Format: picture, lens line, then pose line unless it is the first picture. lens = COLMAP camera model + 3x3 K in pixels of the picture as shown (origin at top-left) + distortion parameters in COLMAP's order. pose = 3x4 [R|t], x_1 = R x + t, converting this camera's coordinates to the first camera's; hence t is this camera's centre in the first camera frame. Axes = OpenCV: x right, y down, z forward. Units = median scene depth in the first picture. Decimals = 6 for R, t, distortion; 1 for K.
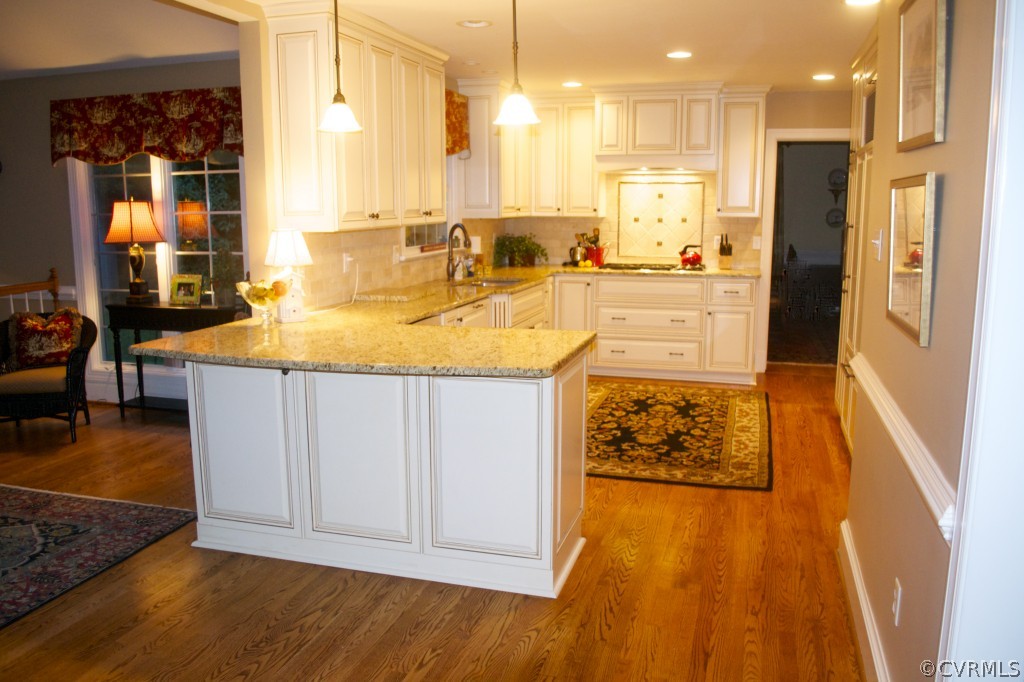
lens RADIAL K [[821.4, 0, 508.1], [0, 821.4, 349.9], [0, 0, 1]] dist [-0.087535, 0.013897]
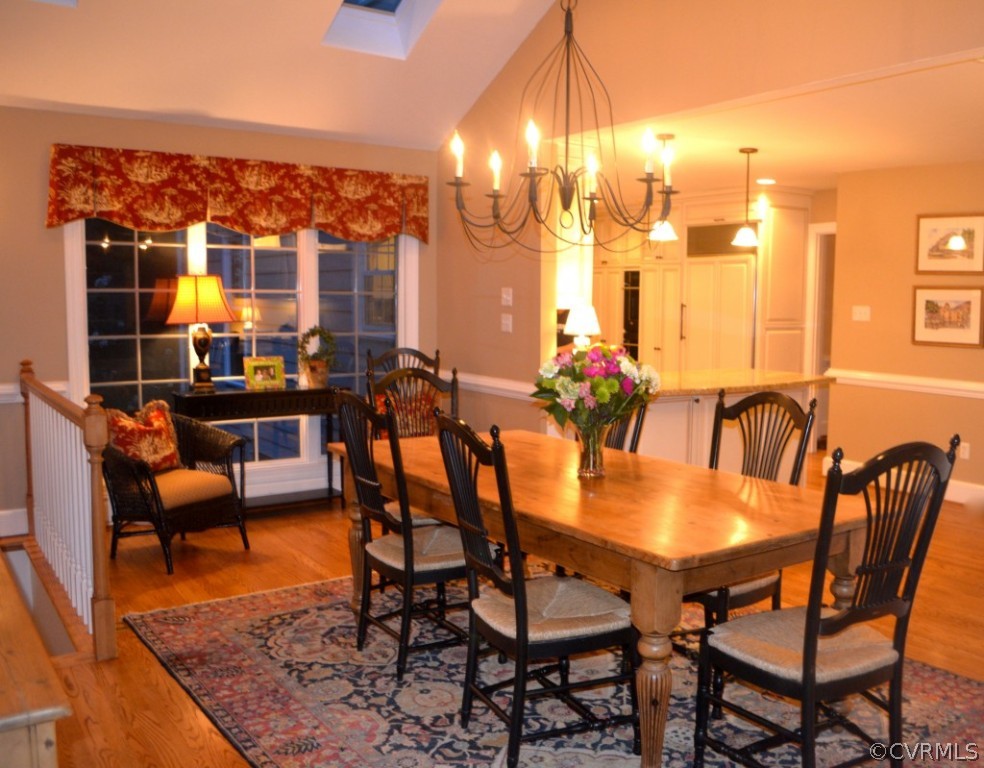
lens RADIAL K [[914.5, 0, 492.0], [0, 914.5, 384.0], [0, 0, 1]] dist [0.001244, -0.188601]
pose [[0.634765, -0.063873, 0.770061, -1.088307], [0.120000, 0.992635, -0.016581, -0.014185], [-0.763331, 0.102932, 0.637755, 0.142392]]
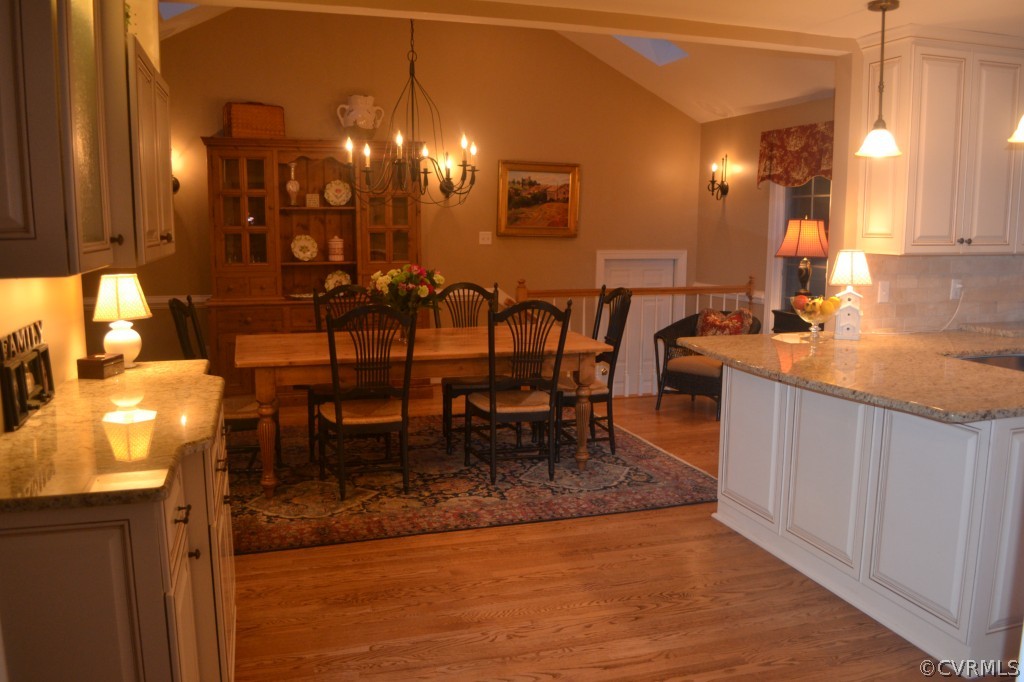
lens RADIAL K [[821.4, 0, 508.1], [0, 821.4, 349.9], [0, 0, 1]] dist [-0.087535, 0.013897]
pose [[0.558551, 0.132234, -0.818862, 0.253085], [-0.147455, 0.987316, 0.058856, -0.013358], [0.816258, 0.087871, 0.570965, 0.044750]]
